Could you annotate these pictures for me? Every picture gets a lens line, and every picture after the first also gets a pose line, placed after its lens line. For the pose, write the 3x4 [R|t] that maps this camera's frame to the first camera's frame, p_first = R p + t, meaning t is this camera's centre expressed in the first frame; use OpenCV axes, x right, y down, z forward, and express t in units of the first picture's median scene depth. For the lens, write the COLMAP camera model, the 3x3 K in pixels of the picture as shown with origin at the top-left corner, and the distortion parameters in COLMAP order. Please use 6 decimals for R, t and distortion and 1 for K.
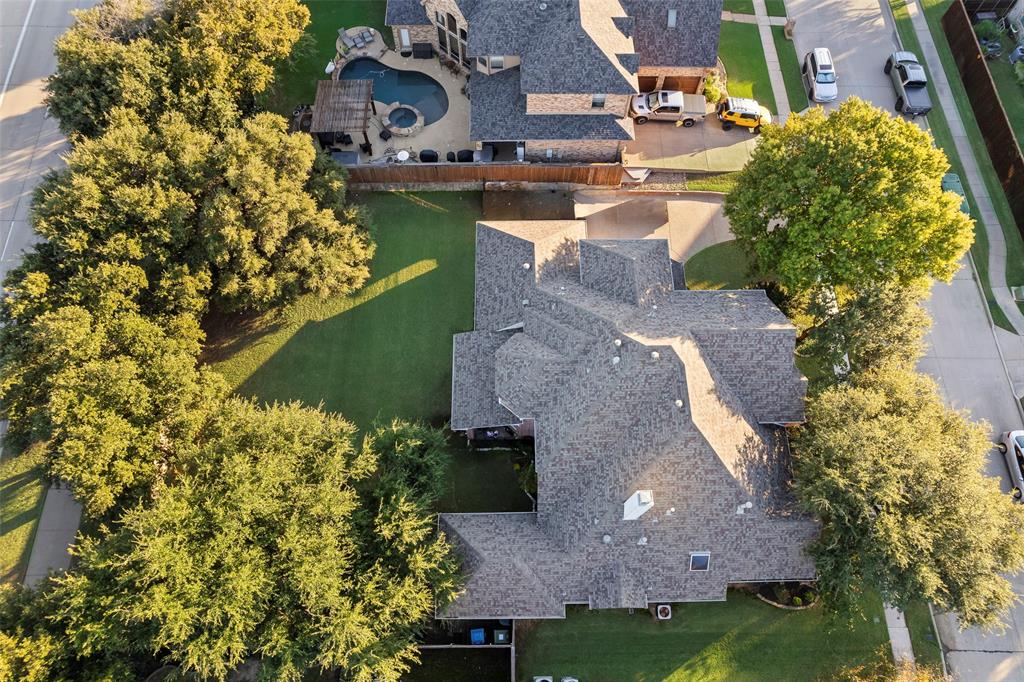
lens RADIAL K [[654.9, 0, 510.7], [0, 654.9, 340.2], [0, 0, 1]] dist [-0.054526, 0.044475]
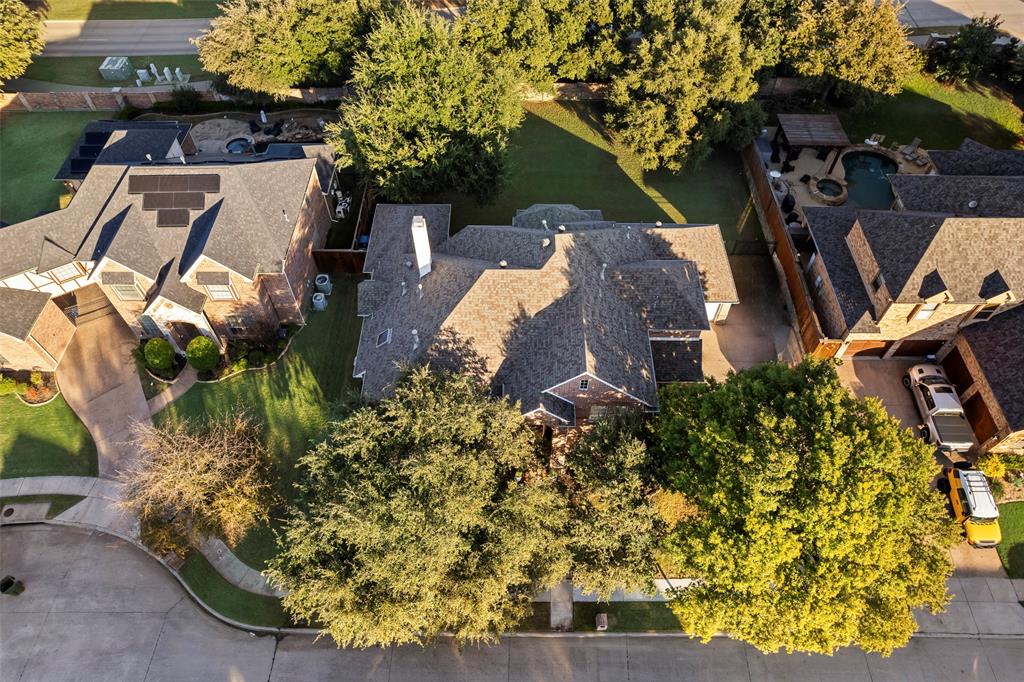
lens RADIAL K [[654.9, 0, 510.6], [0, 654.9, 342.8], [0, 0, 1]] dist [-0.054526, 0.044475]
pose [[-0.020159, 0.801850, -0.597185, 0.880770], [-0.915170, 0.225703, 0.333948, -0.217873], [0.402563, 0.553258, 0.729279, 0.233957]]
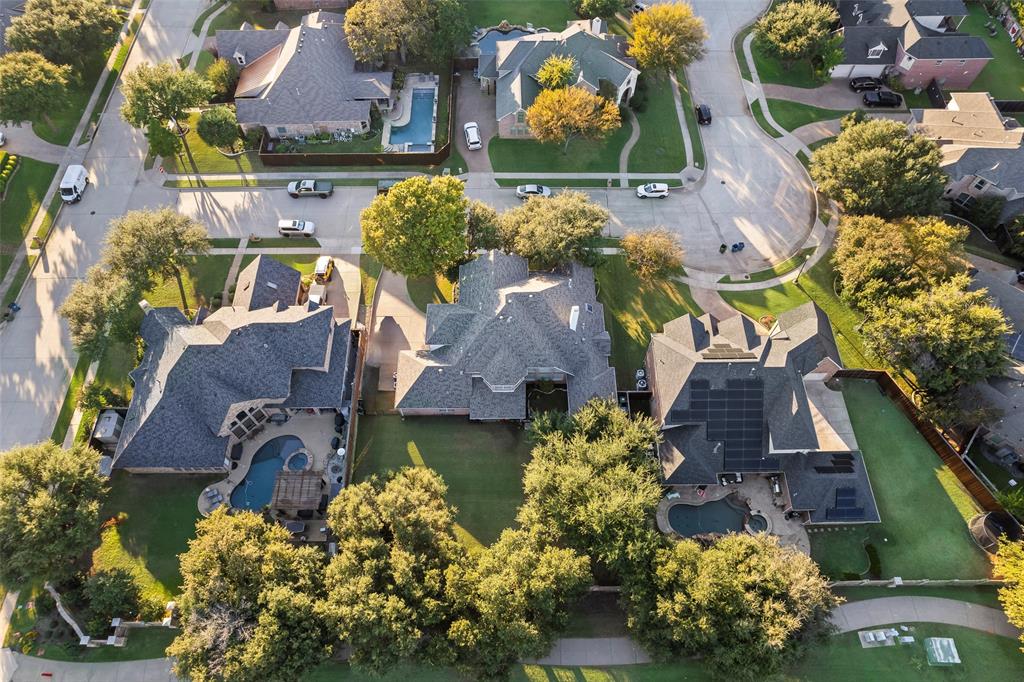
lens RADIAL K [[654.9, 0, 506.1], [0, 654.9, 339.4], [0, 0, 1]] dist [-0.054526, 0.044475]
pose [[0.003663, -0.867614, 0.497226, -0.850532], [0.916178, 0.202181, 0.346037, -0.626444], [-0.400756, 0.454279, 0.795629, -0.590862]]
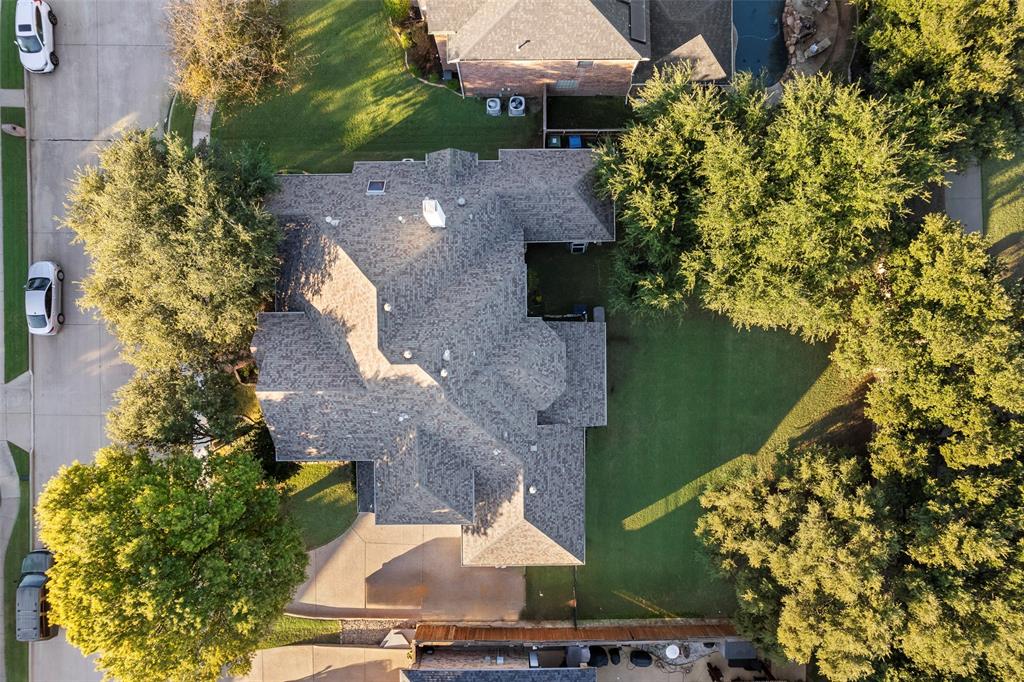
lens RADIAL K [[654.9, 0, 511.3], [0, 654.9, 346.7], [0, 0, 1]] dist [-0.054526, 0.044475]
pose [[-0.999991, -0.000903, -0.004071, 0.061418], [-0.000752, -0.921176, 0.389145, -0.301381], [-0.004102, 0.389145, 0.921168, 0.082559]]
